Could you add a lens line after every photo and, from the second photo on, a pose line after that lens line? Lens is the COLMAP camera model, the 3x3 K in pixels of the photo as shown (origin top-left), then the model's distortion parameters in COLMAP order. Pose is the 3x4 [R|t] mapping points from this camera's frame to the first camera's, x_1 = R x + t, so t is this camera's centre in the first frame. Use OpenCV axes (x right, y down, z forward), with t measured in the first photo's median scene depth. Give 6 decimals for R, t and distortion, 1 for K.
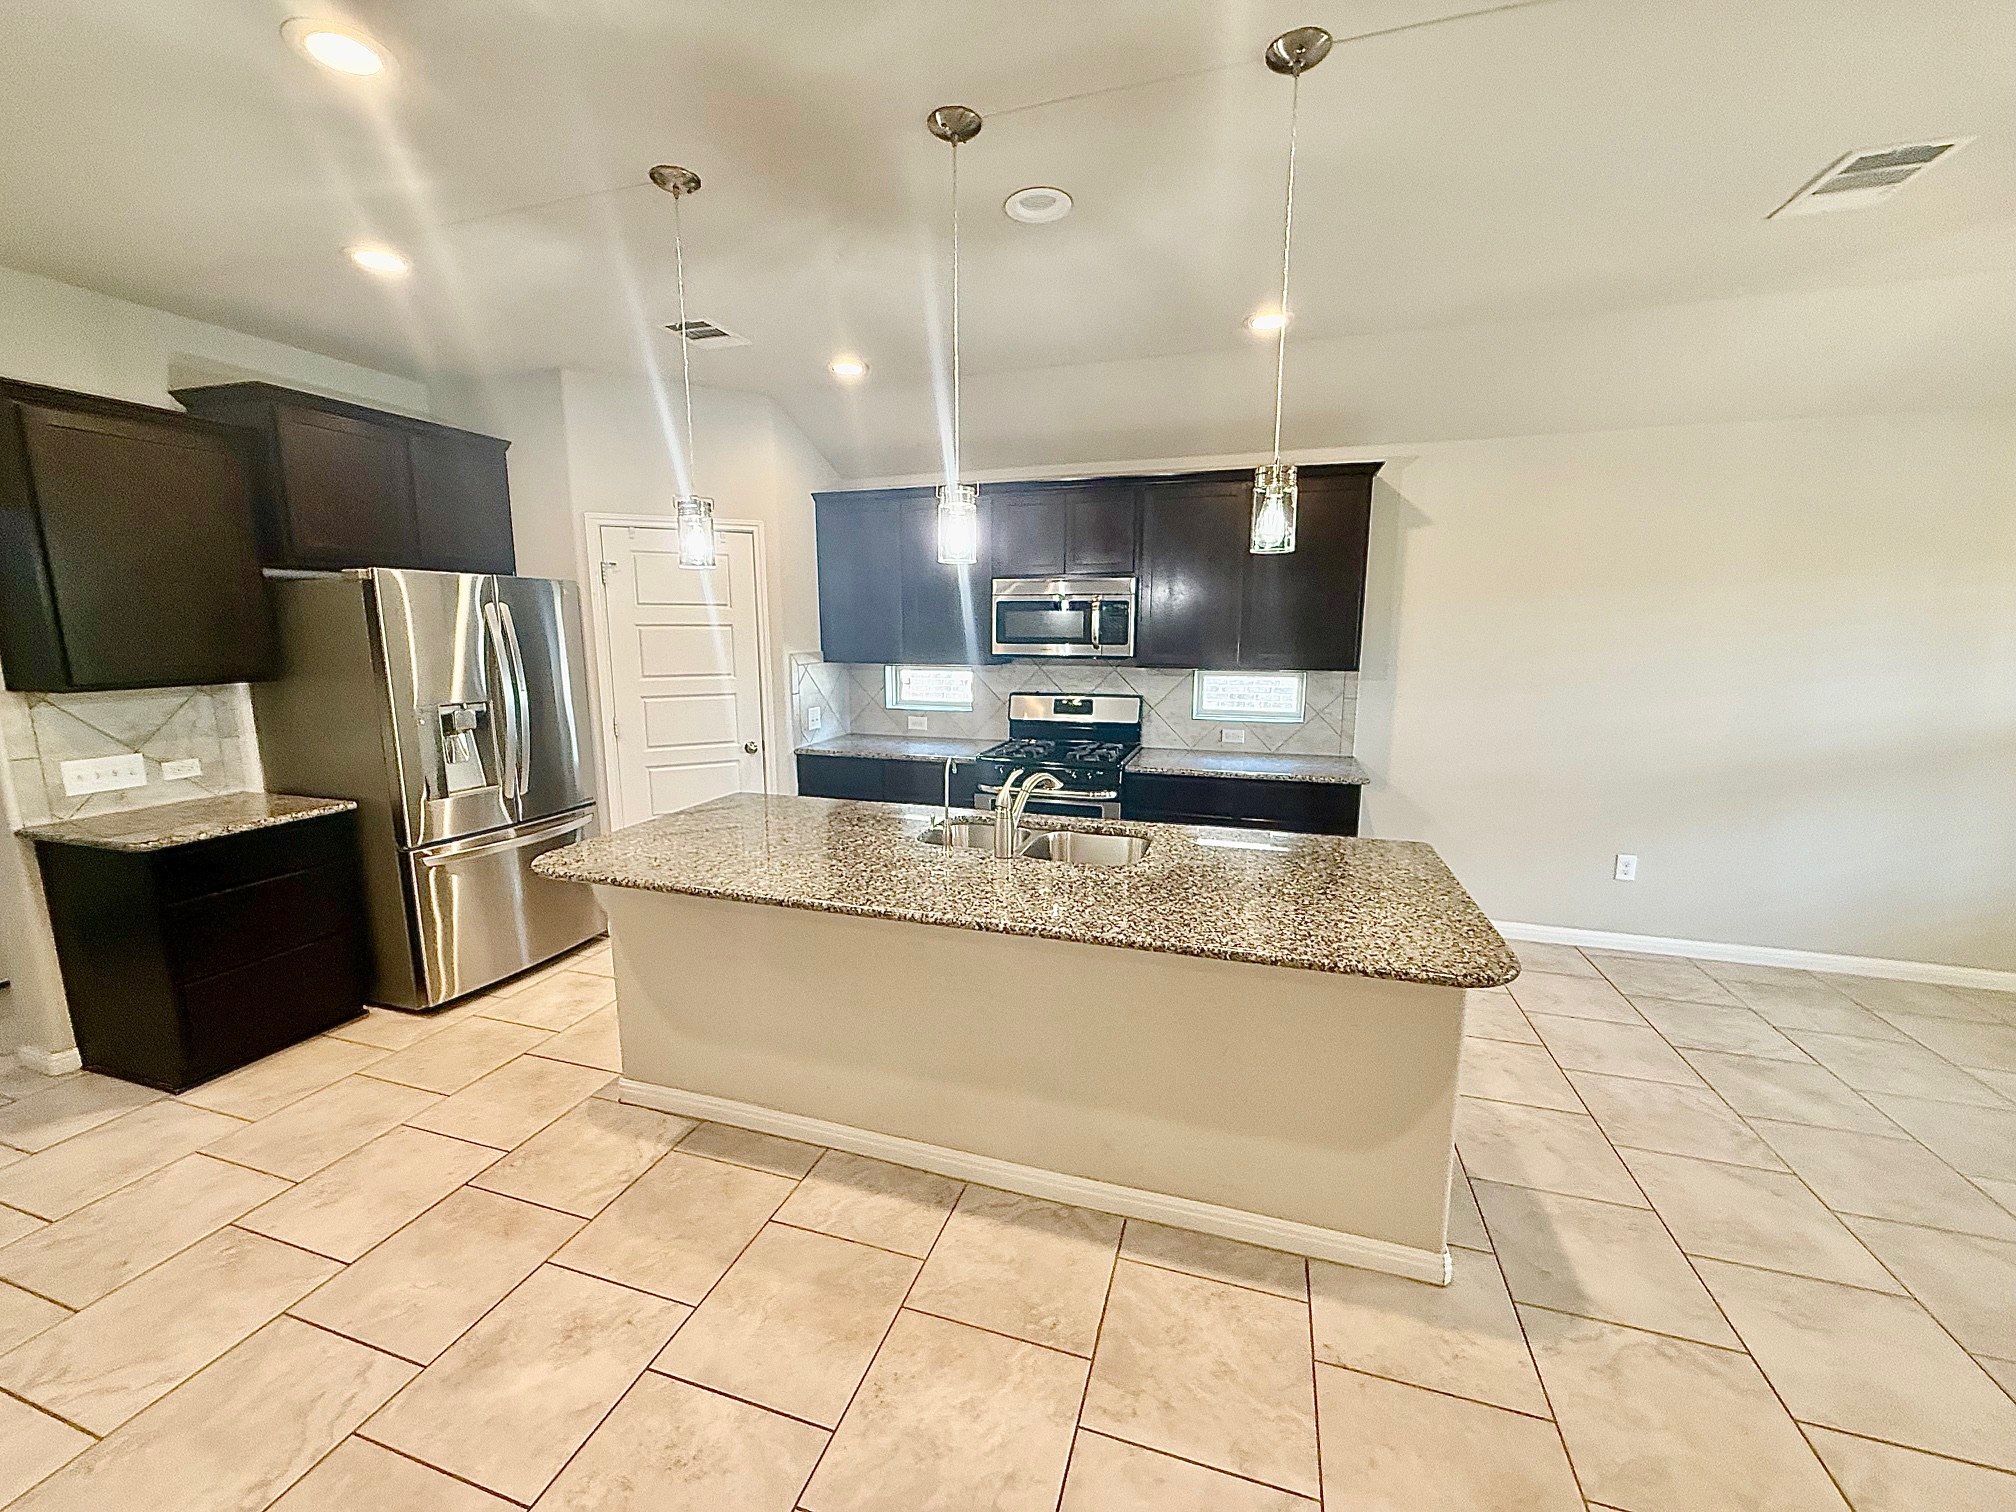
lens RADIAL K [[807.0, 0, 1001.1], [0, 807.0, 753.1], [0, 0, 1]] dist [-0.000234, -0.000622]
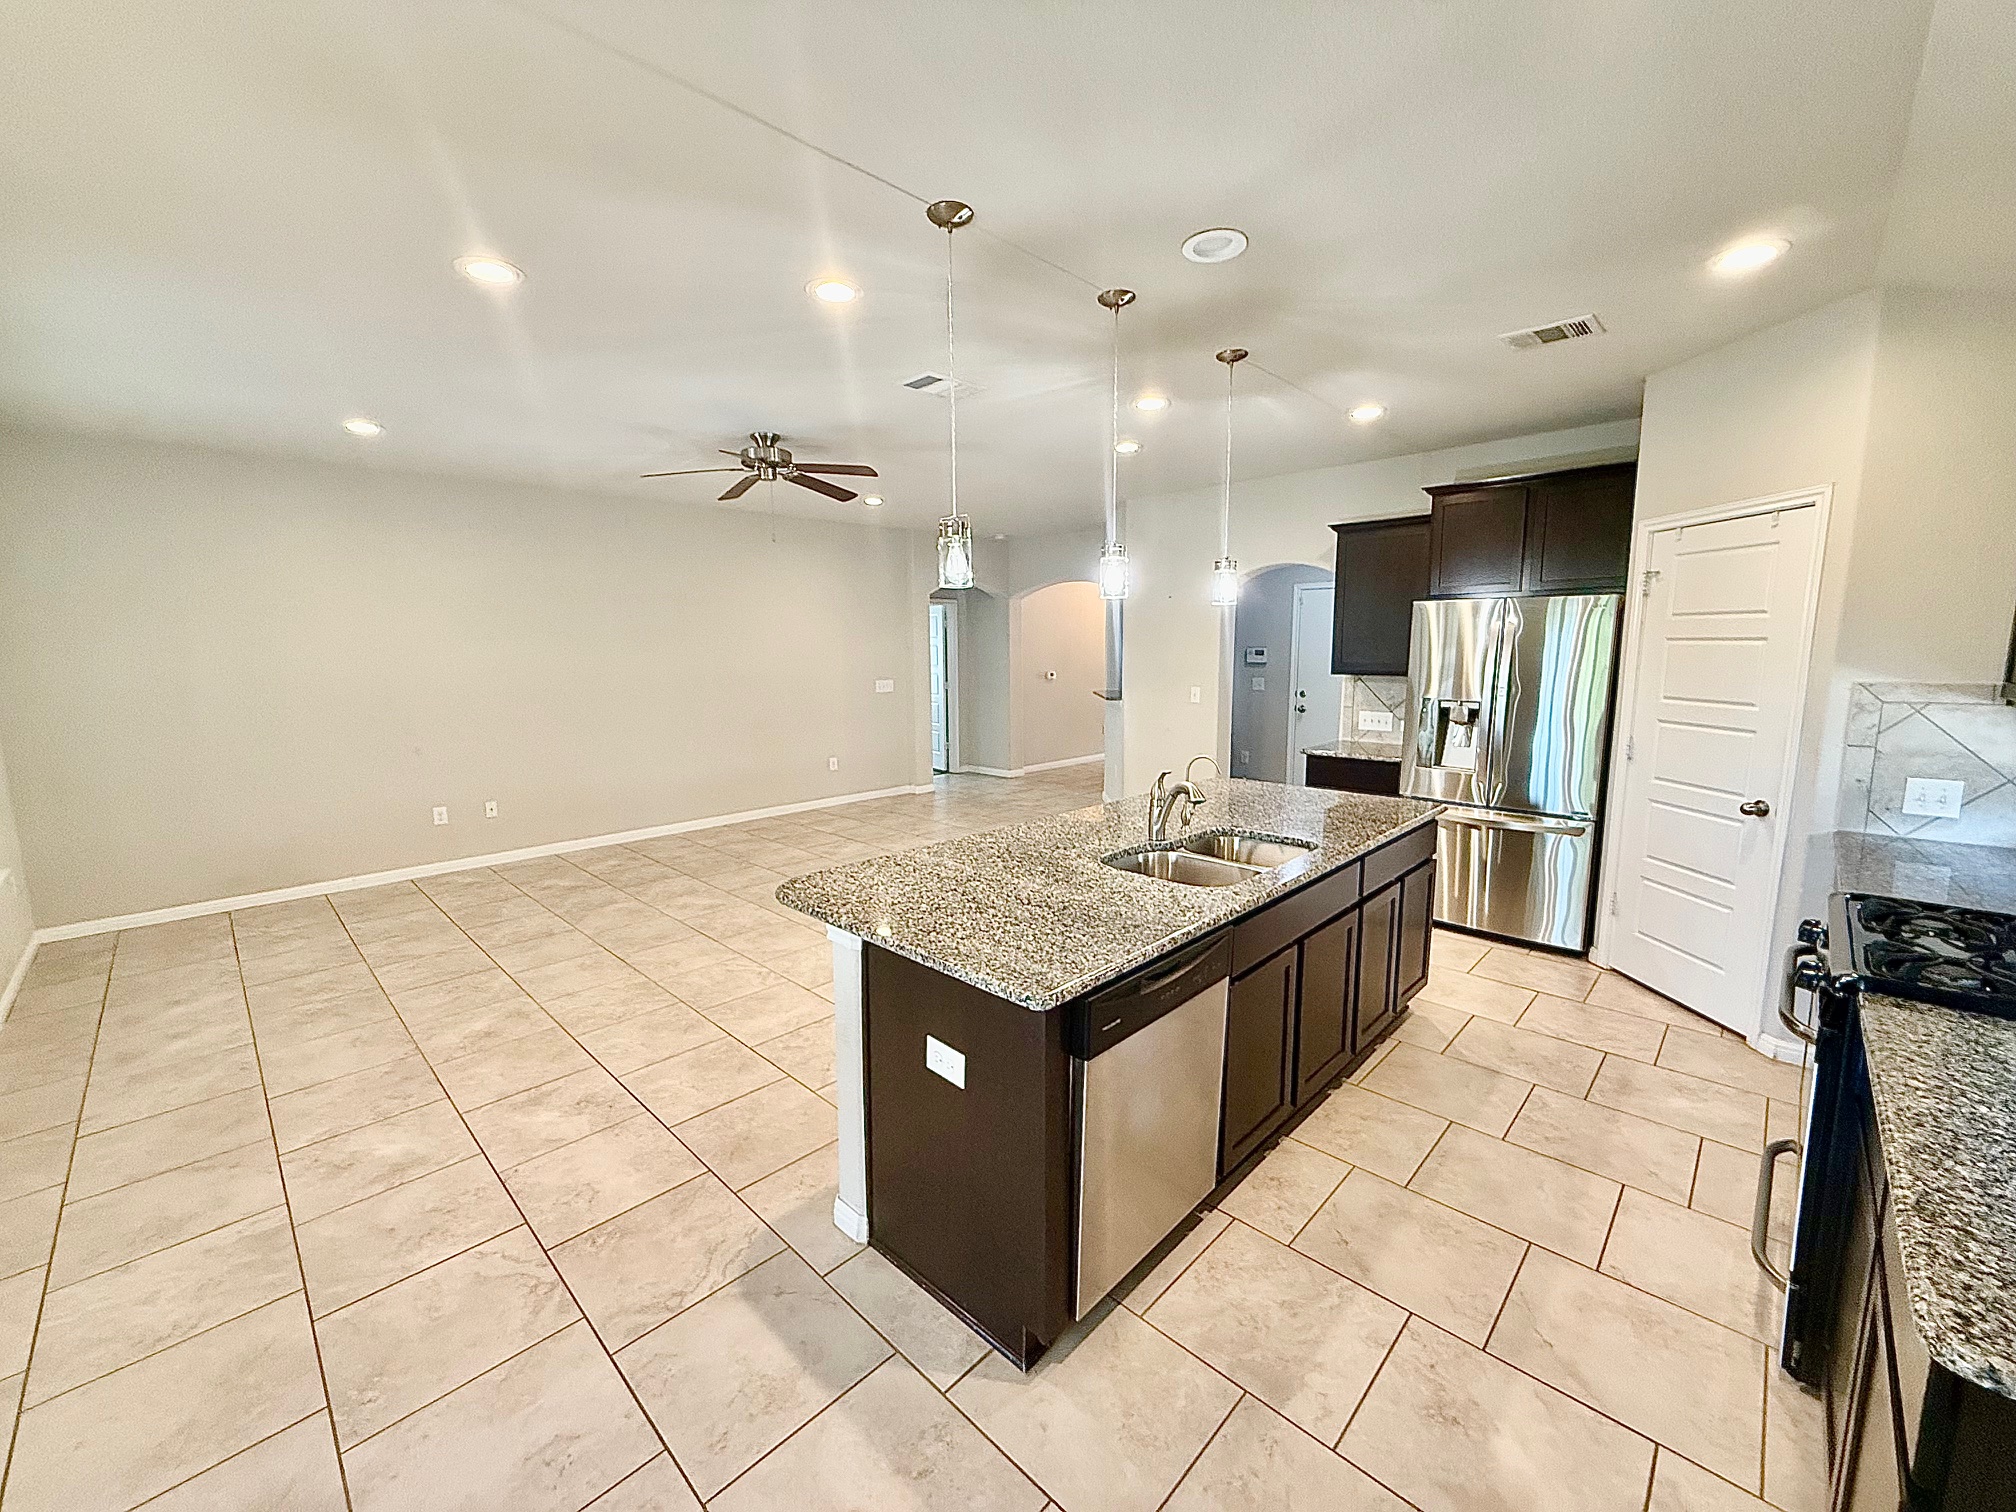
lens RADIAL K [[807.0, 0, 1000.1], [0, 807.0, 757.5], [0, 0, 1]] dist [-0.000234, -0.000622]
pose [[-0.445364, 0.128577, -0.886069, 0.874788], [-0.134378, 0.968827, 0.208128, -0.154723], [0.885208, 0.211761, -0.414203, 0.980057]]
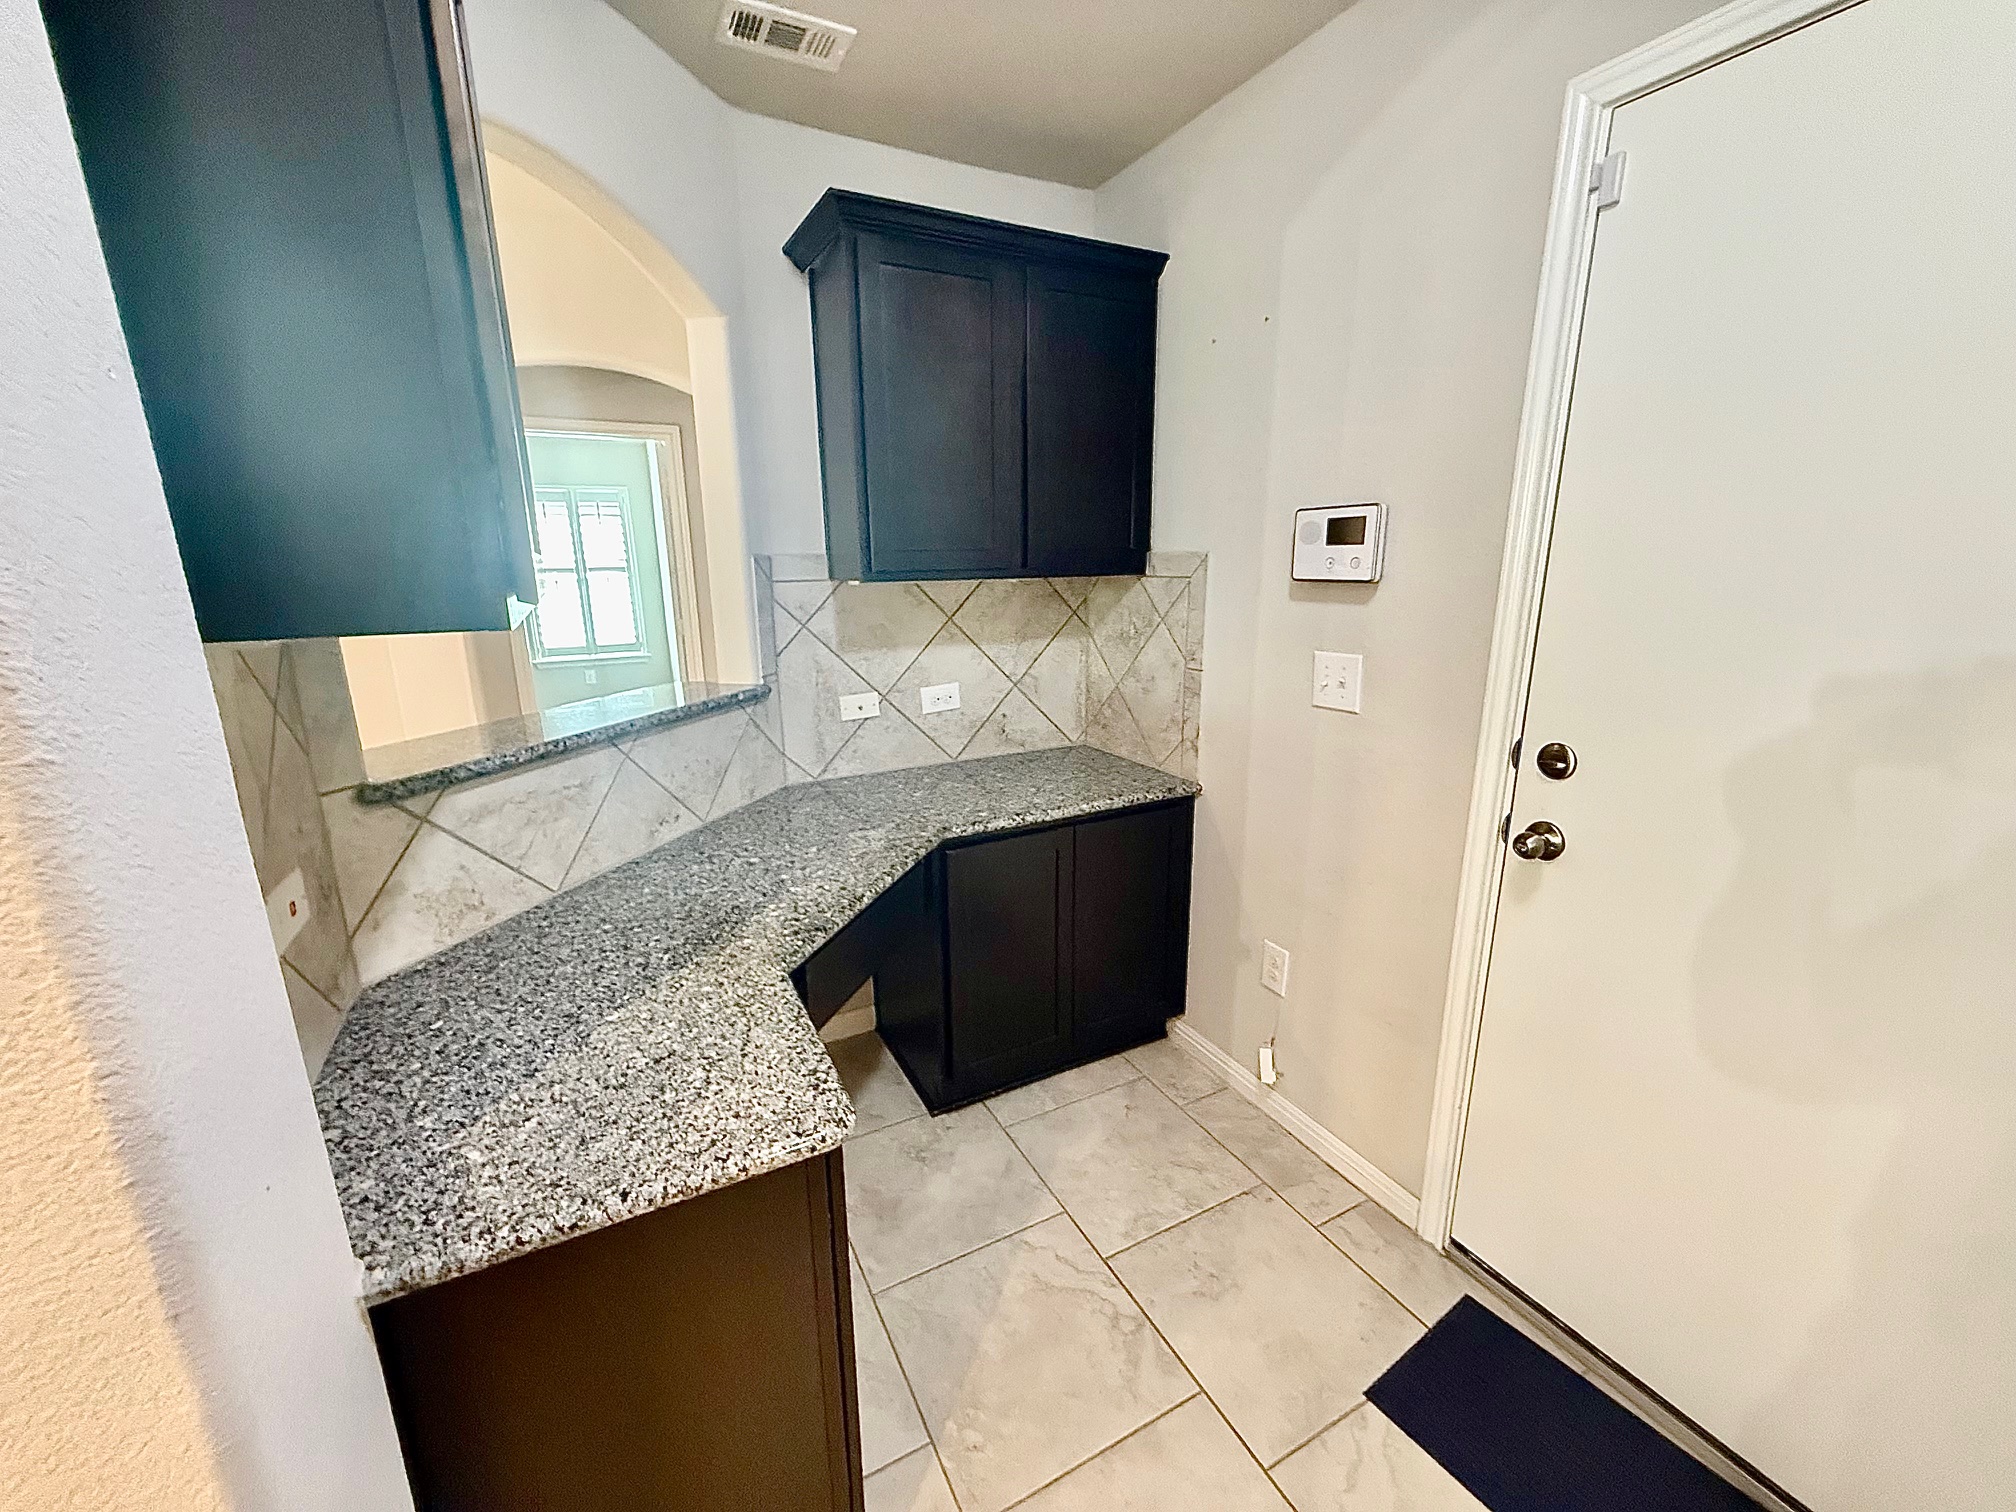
lens RADIAL K [[807.0, 0, 1006.9], [0, 807.0, 756.4], [0, 0, 1]] dist [-0.000234, -0.000622]
pose [[-0.699899, 0.176307, -0.692139, -1.298798], [-0.105169, 0.933053, 0.344022, -0.073395], [0.706456, 0.313573, -0.634501, 0.798061]]
